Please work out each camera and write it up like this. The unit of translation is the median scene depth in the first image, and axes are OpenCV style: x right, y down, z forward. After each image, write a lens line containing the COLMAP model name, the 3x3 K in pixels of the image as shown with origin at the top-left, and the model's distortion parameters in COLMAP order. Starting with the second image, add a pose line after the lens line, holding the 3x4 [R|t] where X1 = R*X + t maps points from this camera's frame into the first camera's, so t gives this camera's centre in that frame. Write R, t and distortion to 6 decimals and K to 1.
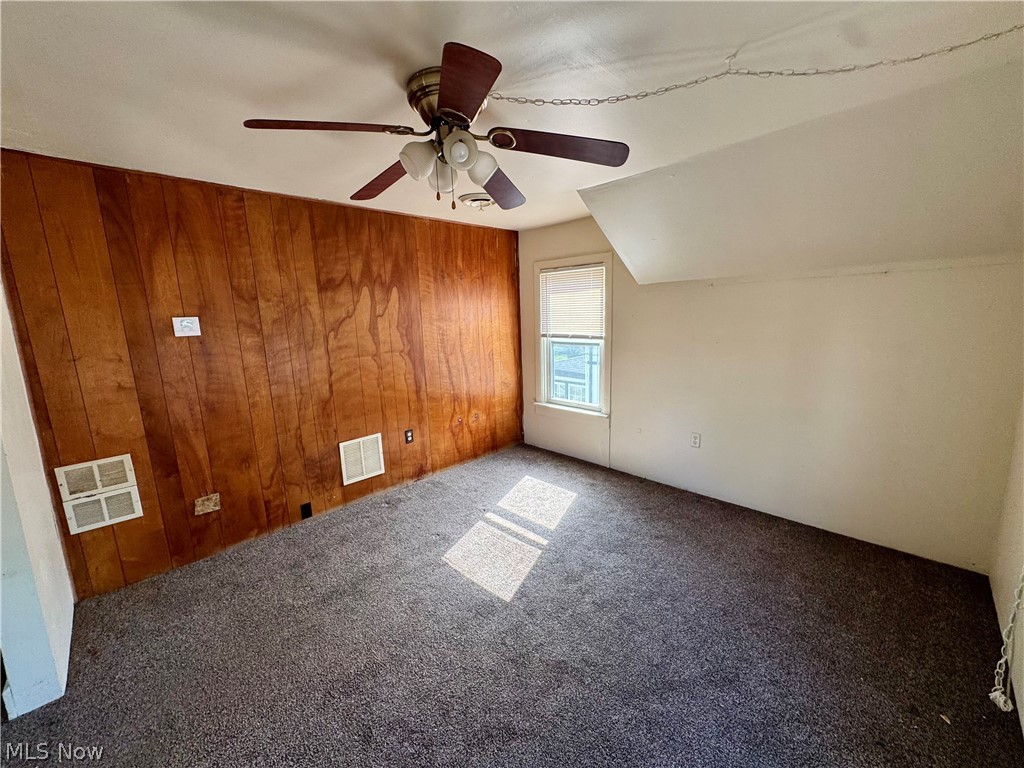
lens RADIAL K [[409.2, 0, 512.3], [0, 409.2, 385.2], [0, 0, 1]] dist [0.001185, 0.000031]
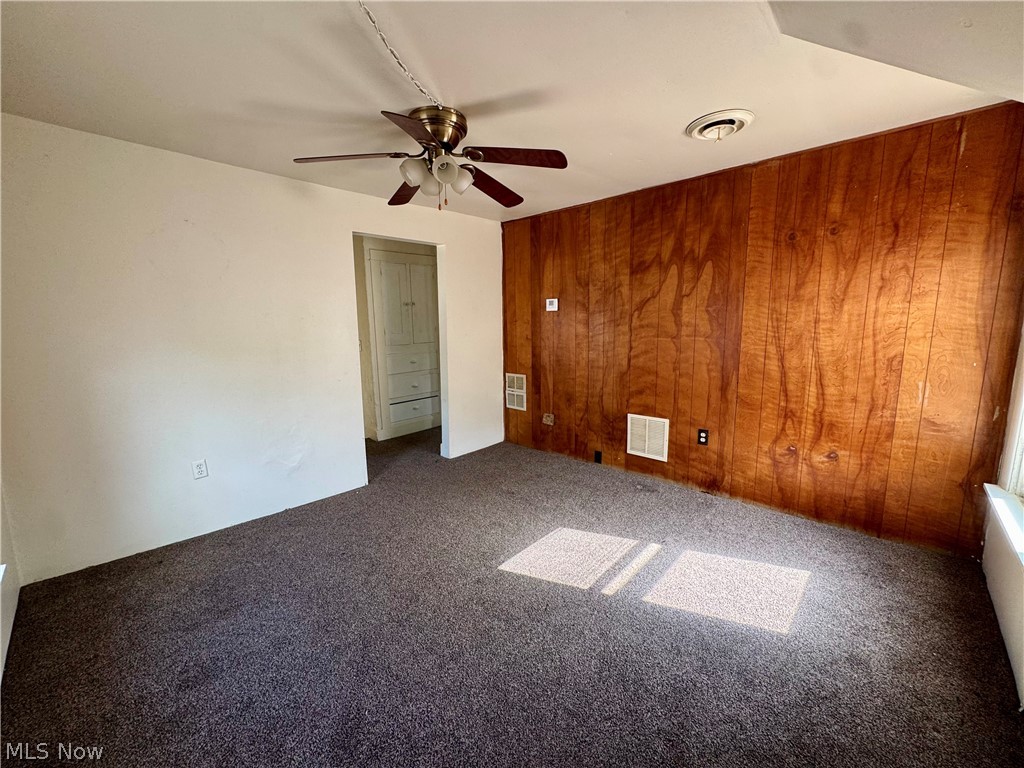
lens RADIAL K [[409.2, 0, 512.1], [0, 409.2, 384.4], [0, 0, 1]] dist [0.001185, 0.000031]
pose [[0.037878, 0.187130, -0.981605, 0.632255], [-0.163946, 0.970163, 0.178622, -0.079130], [0.985742, 0.154164, 0.067427, 0.611429]]
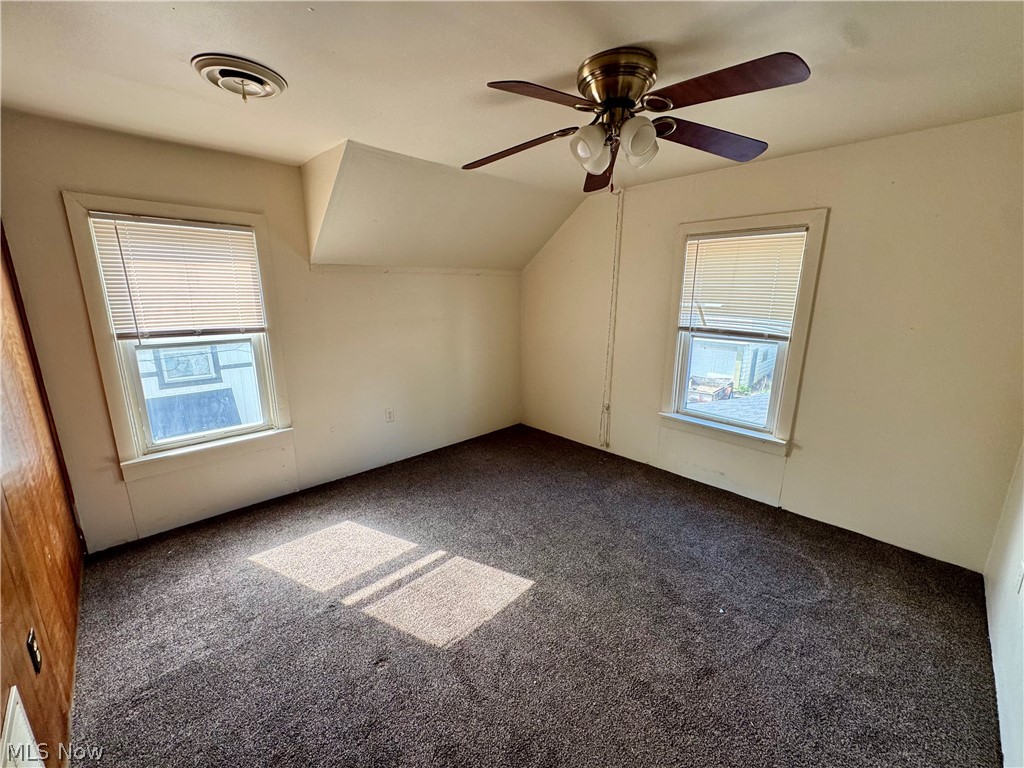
lens RADIAL K [[409.2, 0, 514.0], [0, 409.2, 383.7], [0, 0, 1]] dist [0.001185, 0.000031]
pose [[0.006912, -0.193827, 0.981011, -0.619192], [0.171262, 0.966769, 0.189806, -0.099470], [-0.985201, 0.166698, 0.039878, 0.636058]]
